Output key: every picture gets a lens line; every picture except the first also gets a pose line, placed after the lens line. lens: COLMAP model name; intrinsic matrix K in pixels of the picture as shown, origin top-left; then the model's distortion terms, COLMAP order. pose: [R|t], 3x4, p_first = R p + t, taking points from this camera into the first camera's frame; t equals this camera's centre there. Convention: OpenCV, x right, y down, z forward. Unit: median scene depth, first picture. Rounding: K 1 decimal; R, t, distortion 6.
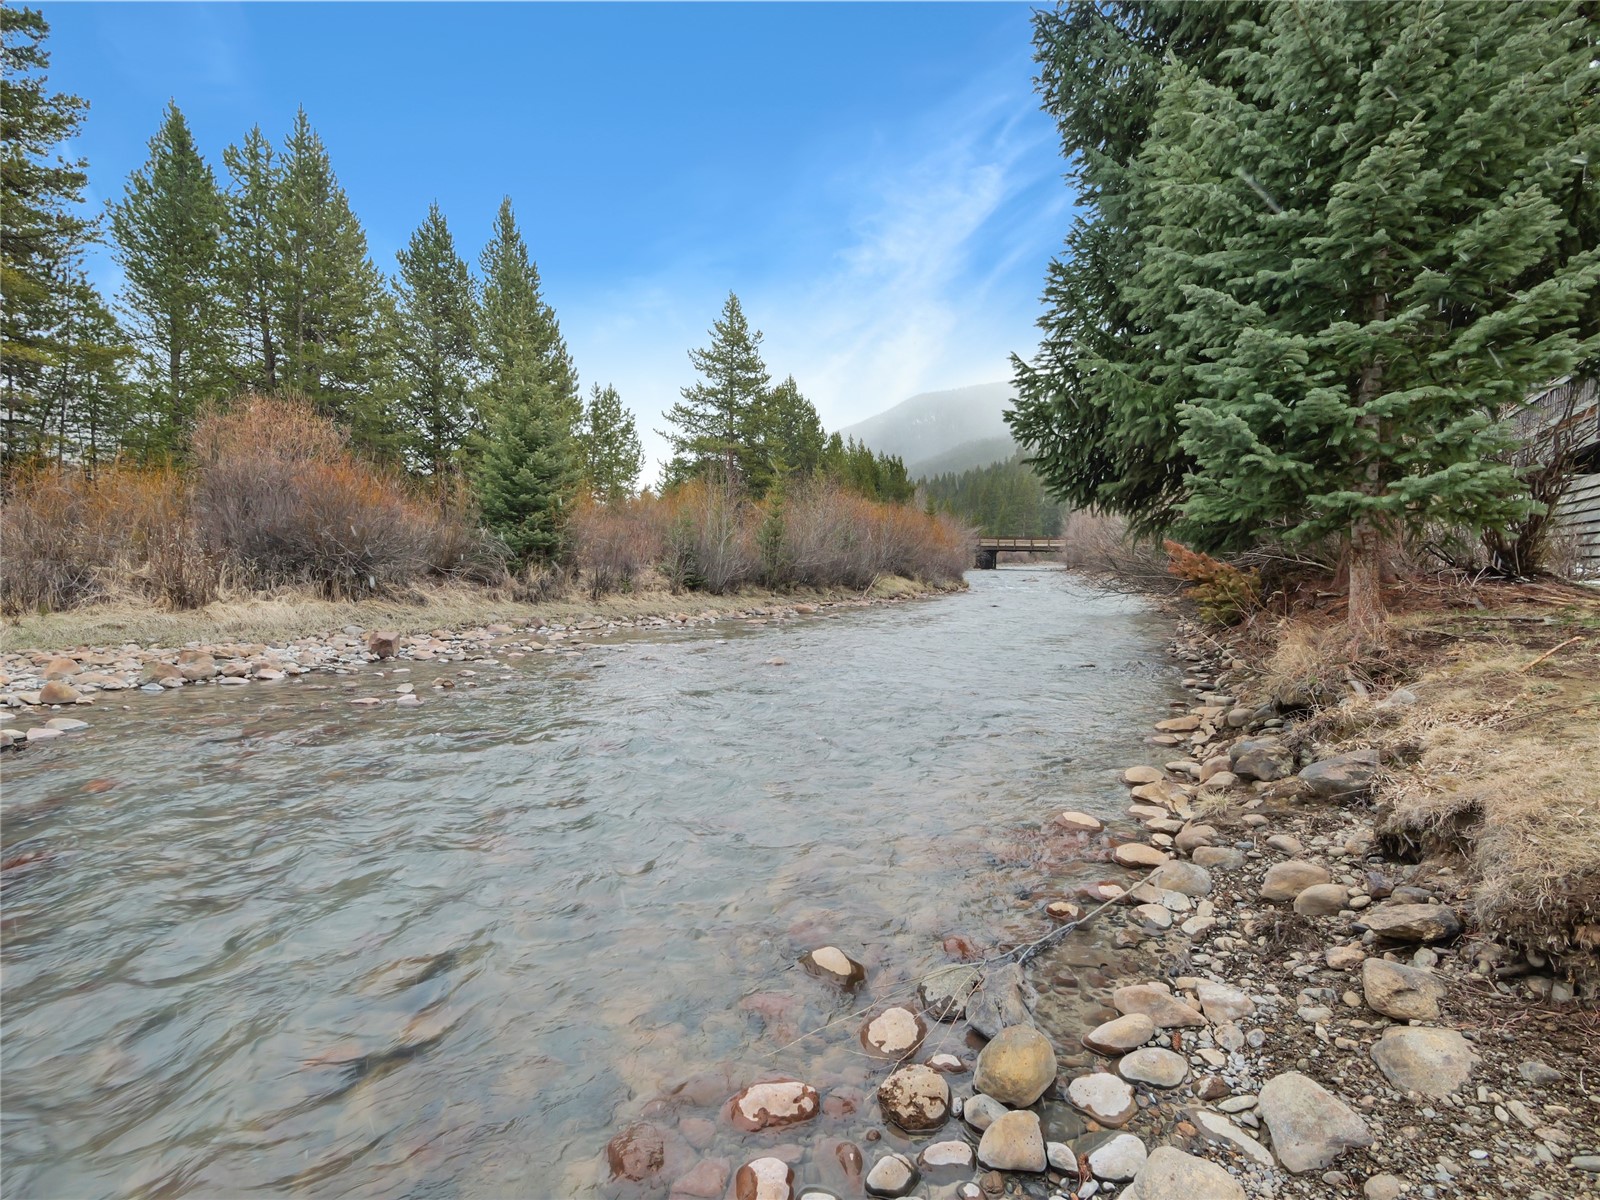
lens RADIAL K [[742.5, 0, 800.0], [0, 742.5, 600.0], [0, 0, 1]] dist [0.001291, 0.000545]
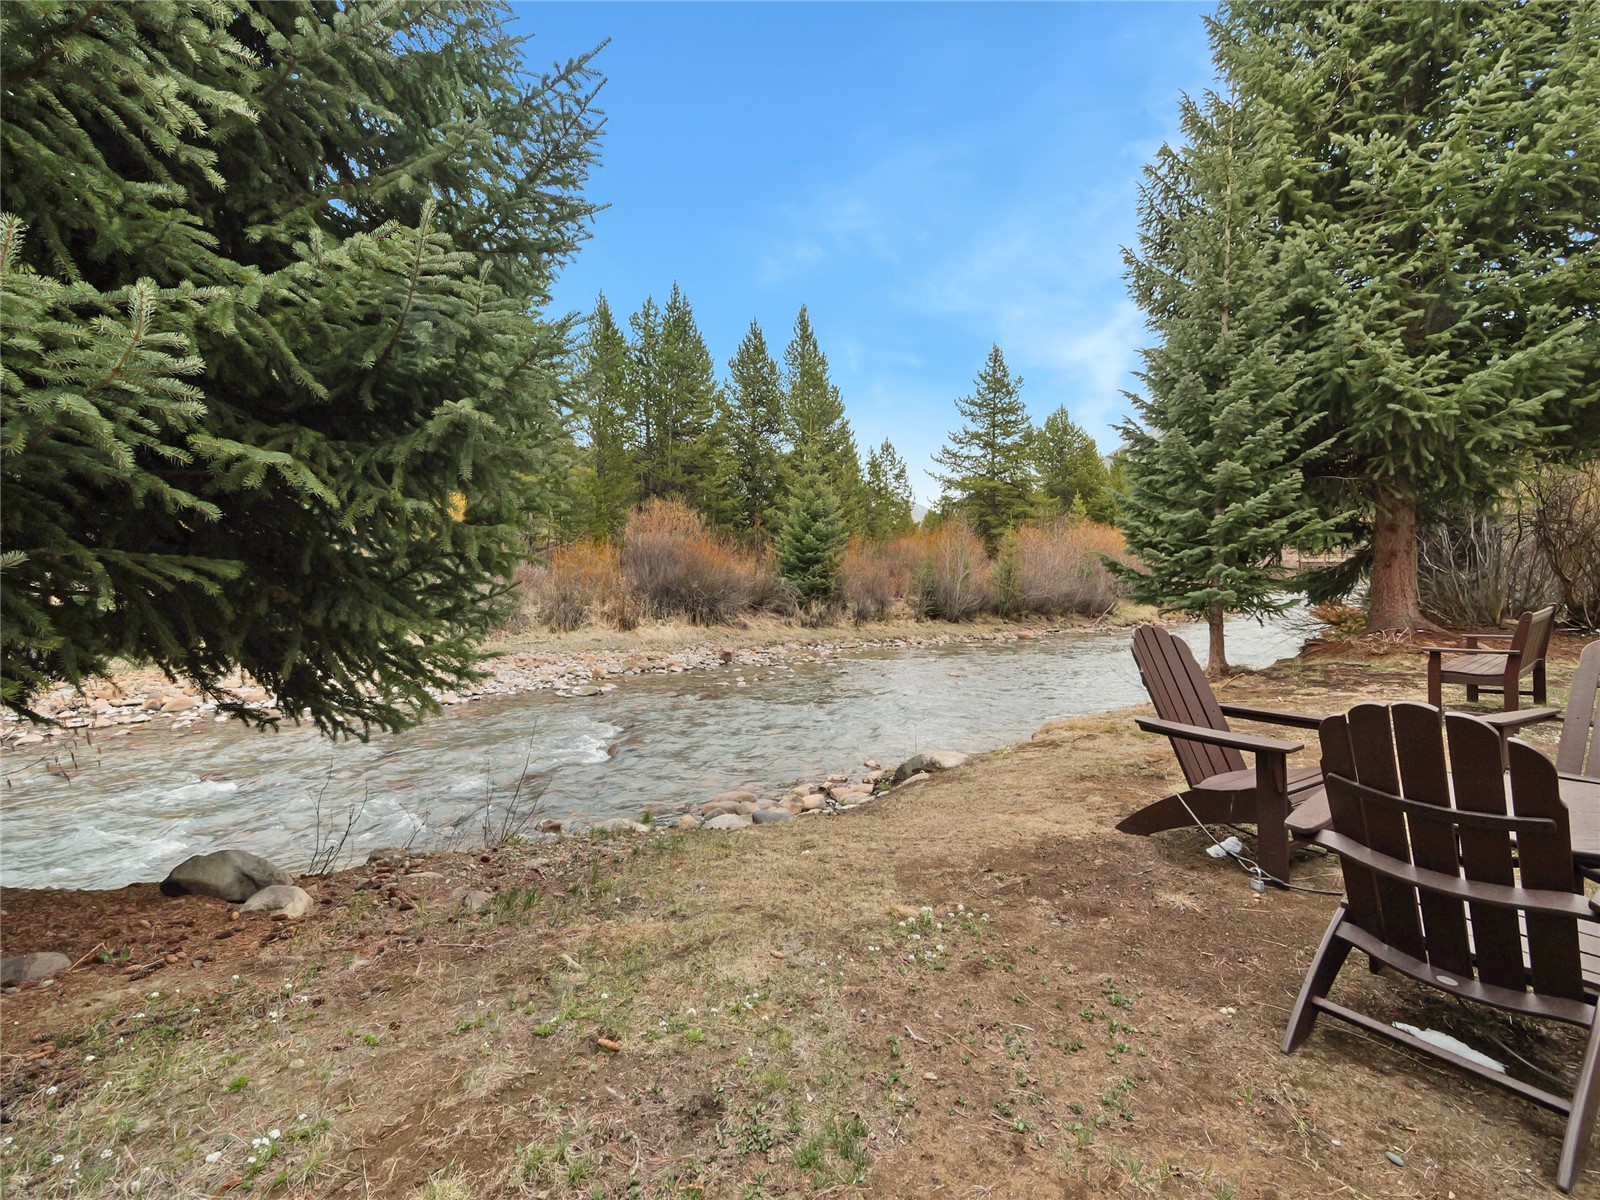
lens RADIAL K [[742.5, 0, 800.0], [0, 742.5, 600.0], [0, 0, 1]] dist [0.001291, 0.000545]
pose [[0.926313, 0.005656, -0.376712, 0.131896], [-0.013320, 0.999754, -0.017742, -0.020797], [0.376519, 0.021452, 0.926161, -0.288029]]
